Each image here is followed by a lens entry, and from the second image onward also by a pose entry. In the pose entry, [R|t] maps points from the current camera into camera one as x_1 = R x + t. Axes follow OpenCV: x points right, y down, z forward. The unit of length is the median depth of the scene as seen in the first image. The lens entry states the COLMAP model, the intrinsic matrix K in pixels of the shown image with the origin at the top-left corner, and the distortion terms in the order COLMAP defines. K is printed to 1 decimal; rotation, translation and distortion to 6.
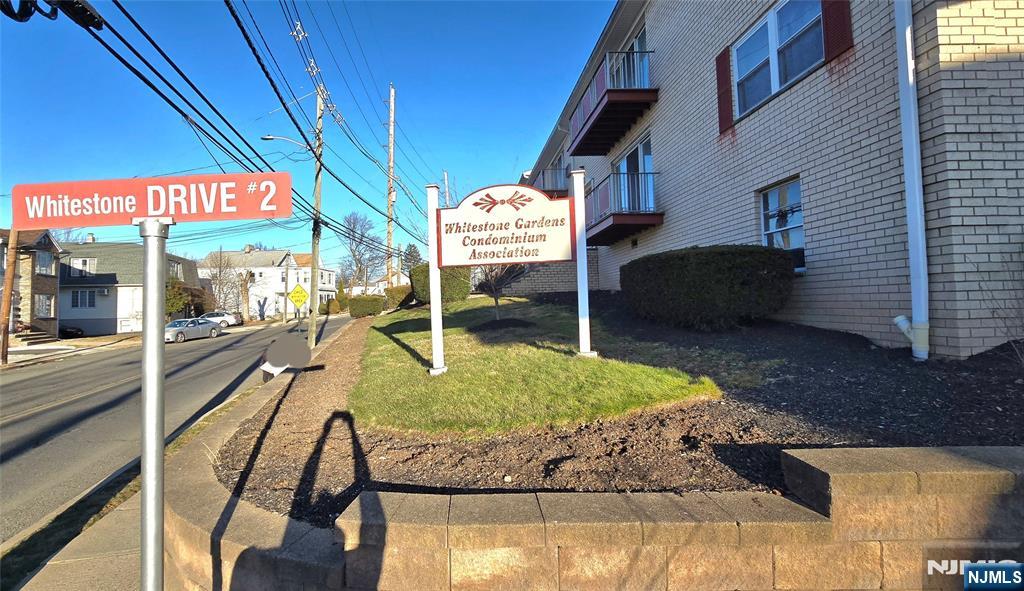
lens RADIAL K [[443.2, 0, 476.3], [0, 443.2, 281.3], [0, 0, 1]] dist [-0.002427, -0.000355]
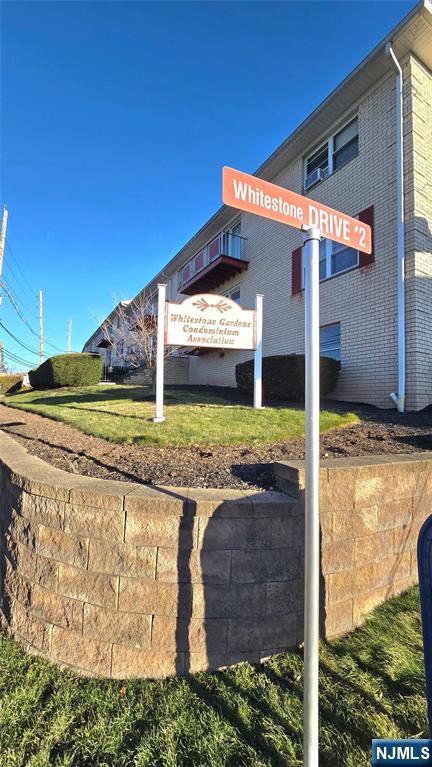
lens RADIAL K [[308.0, 0, 215.7], [0, 308.0, 382.8], [0, 0, 1]] dist [-0.001634, -0.000023]
pose [[0.885155, 0.071354, 0.459792, -0.396601], [-0.066079, 0.997433, -0.027580, 0.109226], [-0.460580, -0.005970, 0.887598, 0.077252]]
